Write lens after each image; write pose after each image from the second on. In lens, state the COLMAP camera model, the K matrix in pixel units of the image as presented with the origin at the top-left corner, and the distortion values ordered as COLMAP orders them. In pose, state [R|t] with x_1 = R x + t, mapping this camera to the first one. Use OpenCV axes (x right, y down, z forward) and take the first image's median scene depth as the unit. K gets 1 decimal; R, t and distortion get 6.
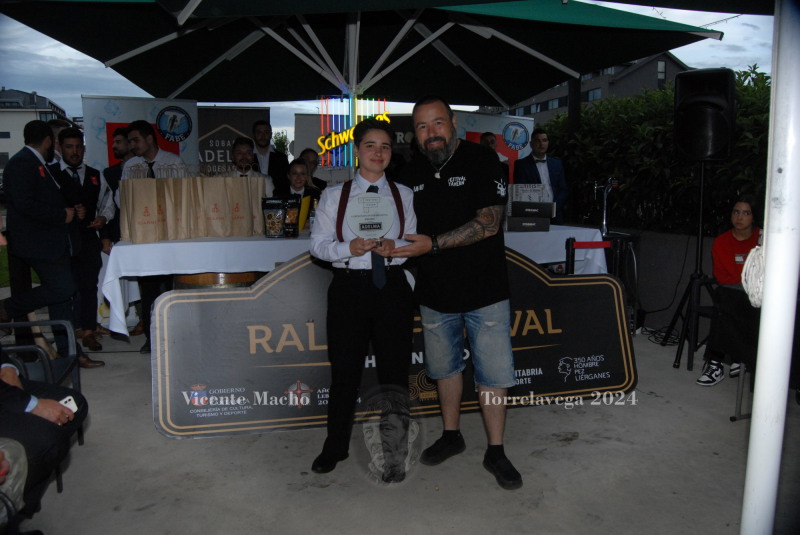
lens RADIAL K [[616.5, 0, 400.9], [0, 616.5, 267.9], [0, 0, 1]] dist [-0.080065, 0.014085]
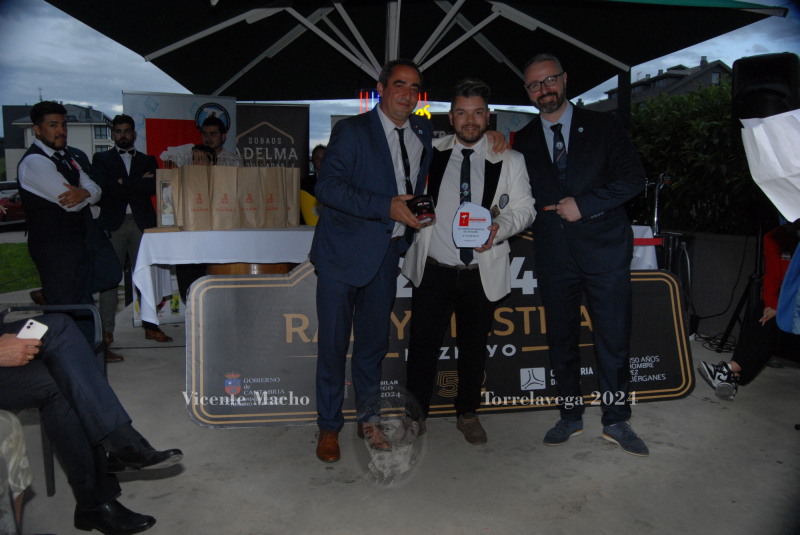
lens RADIAL K [[619.9, 0, 400.3], [0, 619.9, 268.8], [0, 0, 1]] dist [-0.076471, 0.009068]
pose [[0.997294, 0.013096, -0.072345, 0.009664], [-0.014707, 0.999655, -0.021780, 0.029791], [0.072035, 0.022785, 0.997142, 0.033421]]
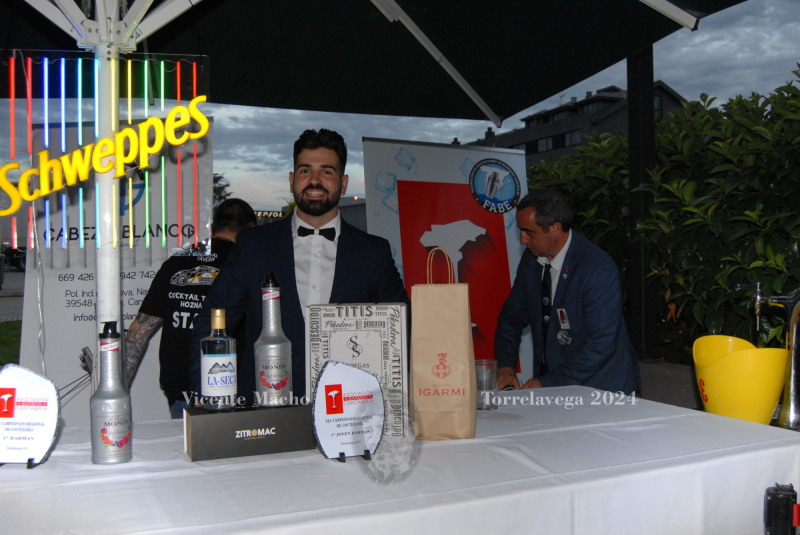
lens RADIAL K [[827.0, 0, 399.0], [0, 827.0, 270.1], [0, 0, 1]] dist [-0.060539, 0.021994]
pose [[0.994333, -0.006271, 0.106124, 0.047761], [0.018900, 0.992784, -0.118415, -0.110135], [-0.104616, 0.119750, 0.987277, 0.608085]]
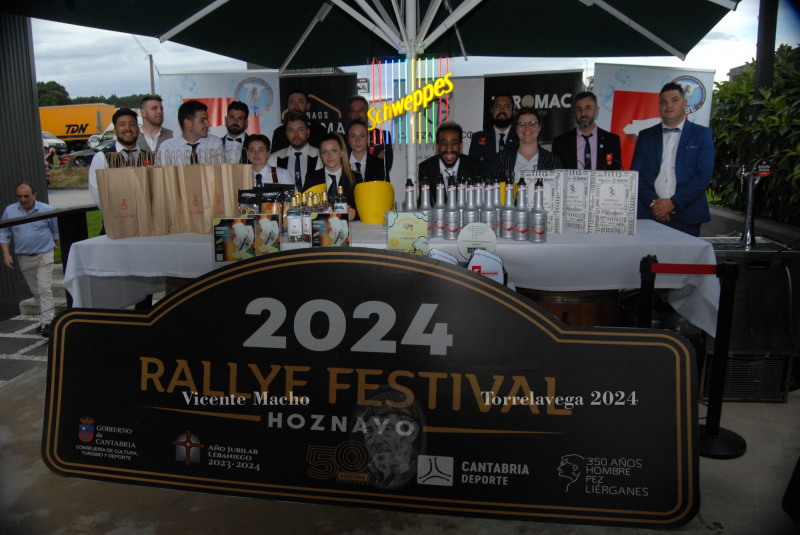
lens RADIAL K [[623.5, 0, 398.0], [0, 623.5, 268.4], [0, 0, 1]] dist [-0.075054, 0.010515]
pose [[0.913289, 0.070565, -0.401153, 0.290804], [-0.042458, 0.996006, 0.078540, -0.077223], [0.405093, -0.054698, 0.912638, 0.280092]]
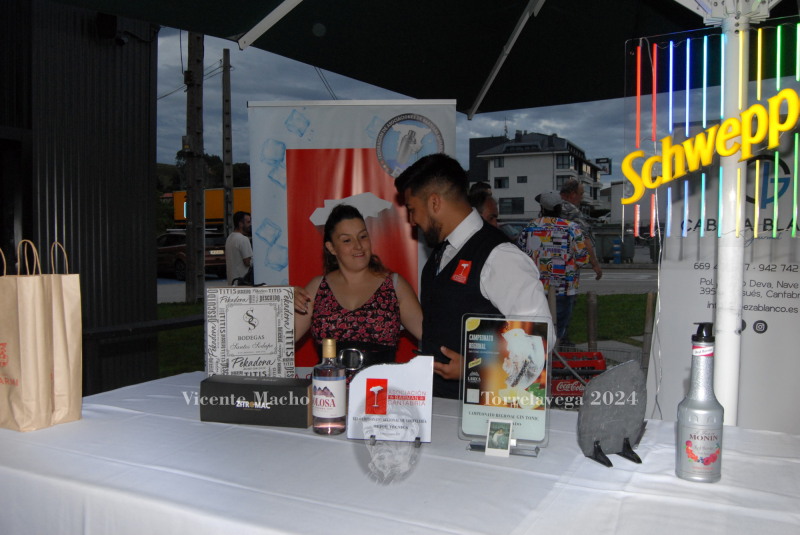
lens RADIAL K [[734.0, 0, 400.4], [0, 734.0, 269.2], [0, 0, 1]] dist [-0.057949, 0.010448]
pose [[0.739923, 0.041307, -0.671422, 0.064582], [-0.097774, 0.994118, -0.046588, -0.132444], [0.665548, 0.100119, 0.739609, 0.700760]]
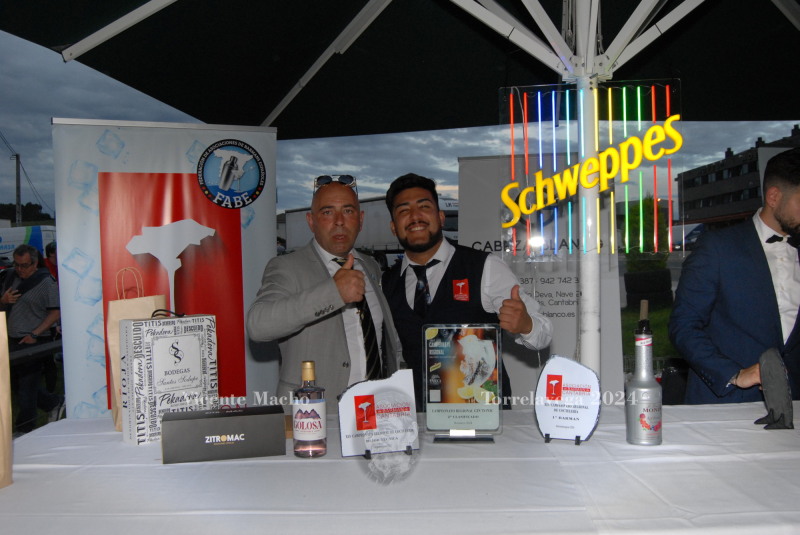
lens RADIAL K [[724.1, 0, 400.1], [0, 724.1, 271.3], [0, 0, 1]] dist [-0.063375, -0.000279]
pose [[0.959878, -0.010614, -0.280217, -0.075009], [-0.021156, 0.993694, -0.110109, -0.115804], [0.279618, 0.111619, 0.953601, 0.600971]]
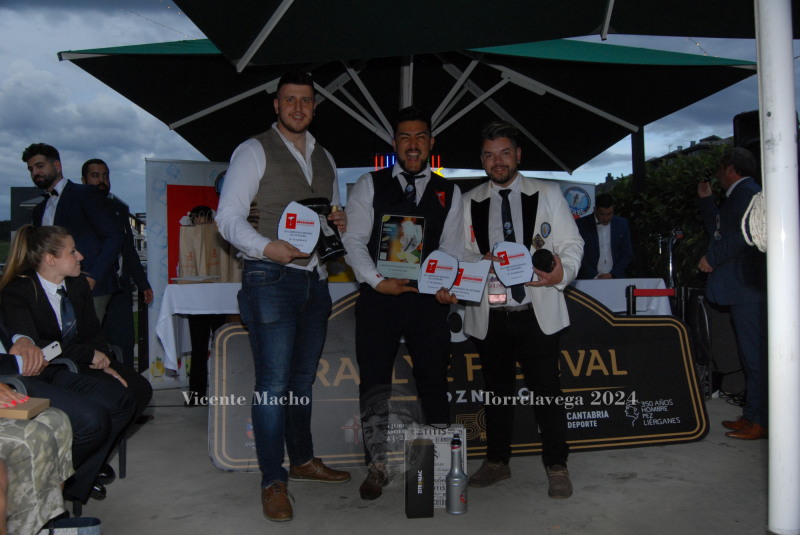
lens RADIAL K [[661.9, 0, 402.4], [0, 661.9, 270.3], [0, 0, 1]] dist [-0.068212, 0.006323]
pose [[0.994663, -0.007800, -0.102883, 0.028491], [-0.007819, 0.988573, -0.150543, 0.083923], [0.102882, 0.150544, 0.983235, -0.046245]]
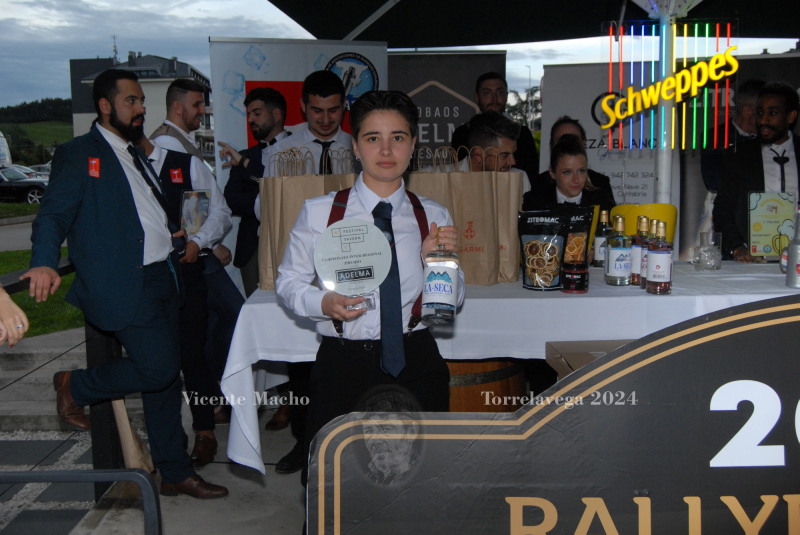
lens RADIAL K [[836.8, 0, 409.5], [0, 836.8, 265.3], [0, 0, 1]] dist [-0.064262, 0.008790]
pose [[0.963973, 0.023690, -0.264944, -0.115717], [-0.029814, 0.999373, -0.019114, -0.048051], [0.264325, 0.026325, 0.964074, 0.269832]]
